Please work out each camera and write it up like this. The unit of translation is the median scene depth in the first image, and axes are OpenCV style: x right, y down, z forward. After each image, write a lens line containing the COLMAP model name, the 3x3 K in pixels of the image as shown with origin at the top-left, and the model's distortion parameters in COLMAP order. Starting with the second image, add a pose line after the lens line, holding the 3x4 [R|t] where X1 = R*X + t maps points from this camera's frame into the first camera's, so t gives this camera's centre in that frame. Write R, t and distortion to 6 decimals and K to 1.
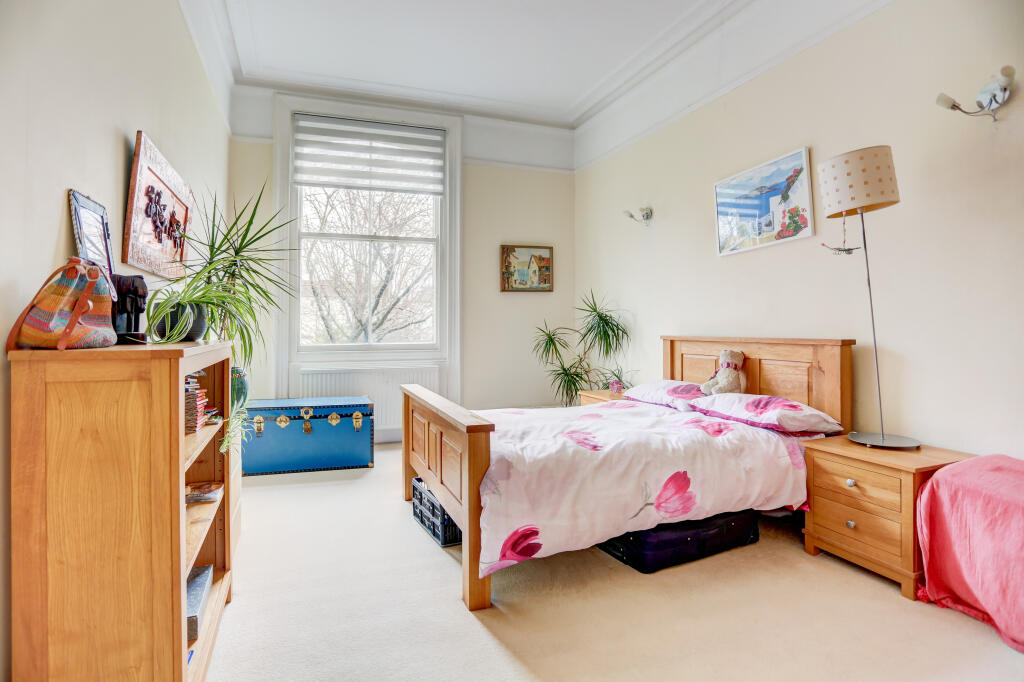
lens RADIAL K [[508.5, 0, 511.4], [0, 508.5, 336.3], [0, 0, 1]] dist [-0.014234, 0.003516]
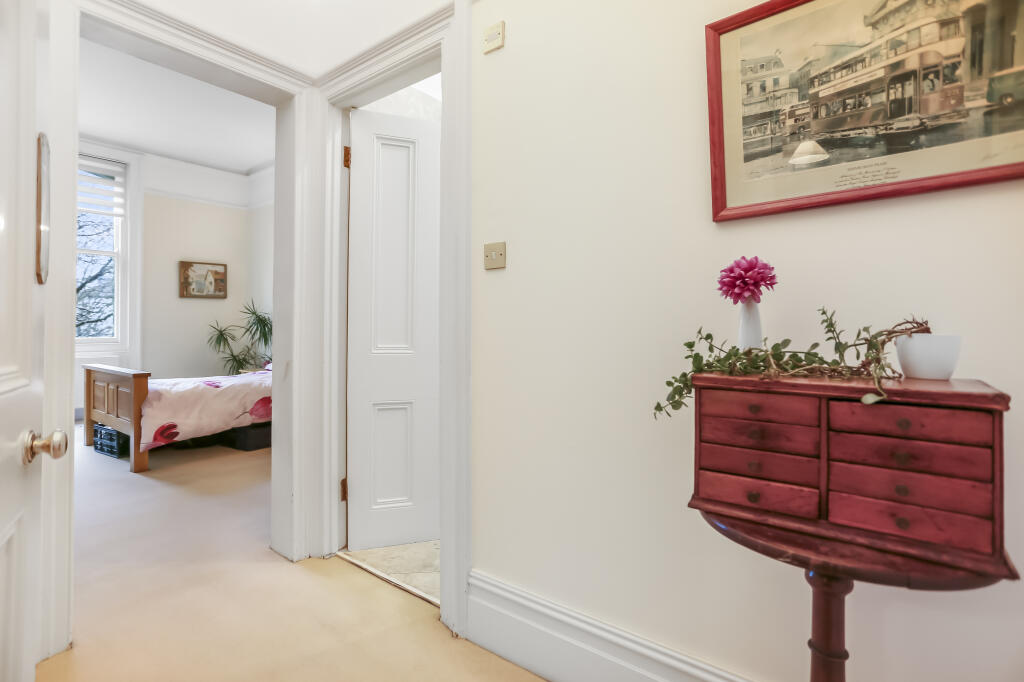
lens RADIAL K [[508.5, 0, 518.7], [0, 508.5, 330.1], [0, 0, 1]] dist [-0.014234, 0.003516]
pose [[0.867208, 0.002627, 0.497940, 0.092090], [0.005083, 0.999887, -0.014128, 0.018473], [-0.497921, 0.014783, 0.867097, -0.561990]]
